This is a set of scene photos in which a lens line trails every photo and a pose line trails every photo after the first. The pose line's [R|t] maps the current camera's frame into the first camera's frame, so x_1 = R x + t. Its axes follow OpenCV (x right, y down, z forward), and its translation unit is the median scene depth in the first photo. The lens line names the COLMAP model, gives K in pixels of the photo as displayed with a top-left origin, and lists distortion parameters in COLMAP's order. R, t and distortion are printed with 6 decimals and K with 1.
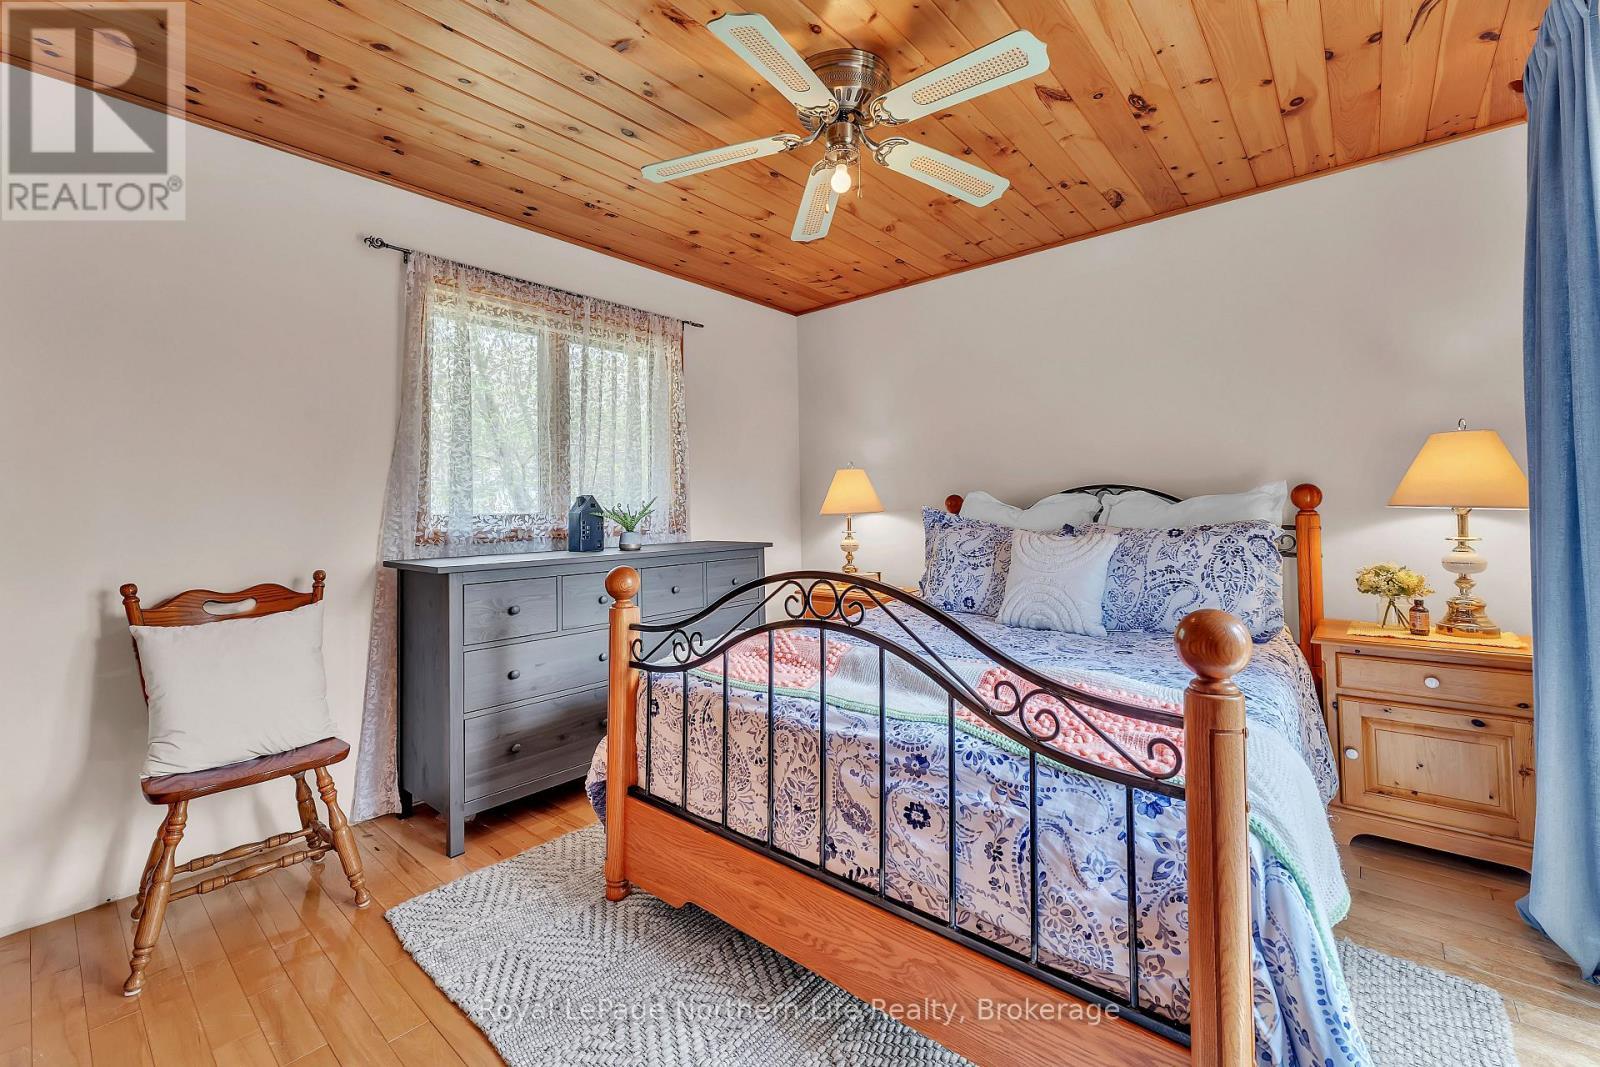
lens RADIAL K [[661.6, 0, 793.8], [0, 661.6, 501.2], [0, 0, 1]] dist [-0.000716, 0.000114]
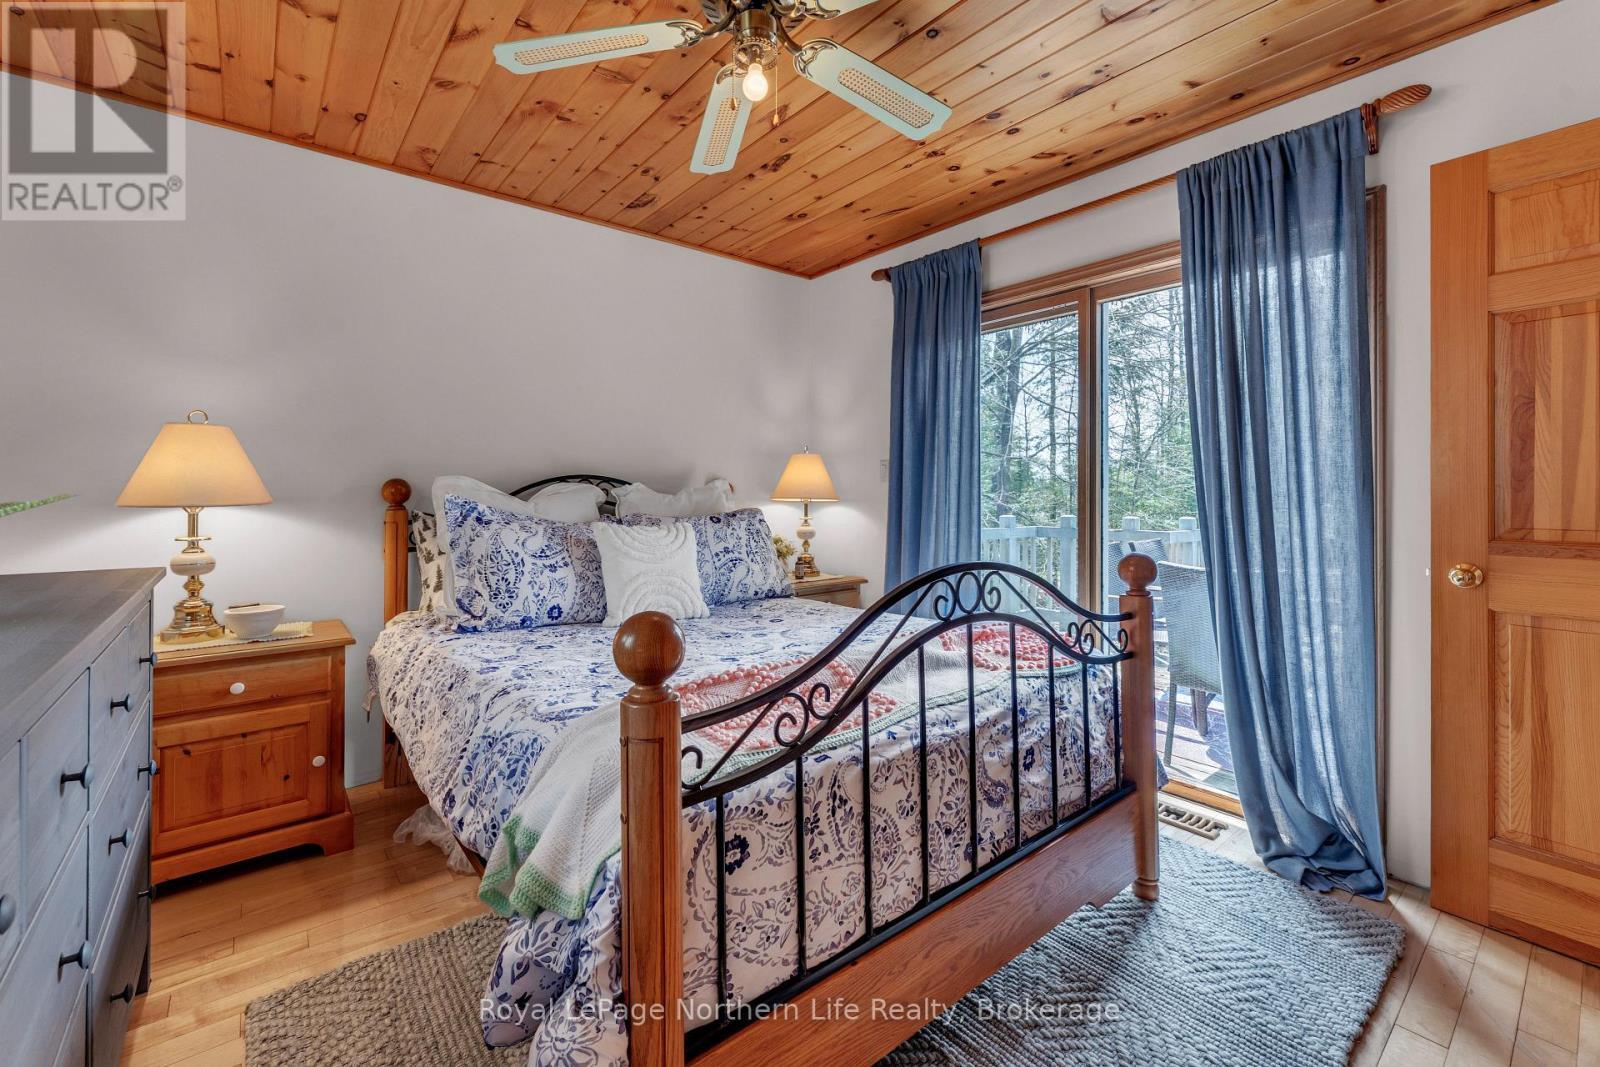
lens RADIAL K [[661.6, 0, 793.8], [0, 661.6, 501.2], [0, 0, 1]] dist [-0.000716, 0.000114]
pose [[0.188374, 0.002631, 0.982094, -0.782326], [-0.014061, 0.999901, 0.000018, 0.017829], [-0.981997, -0.013812, 0.188392, 0.893034]]
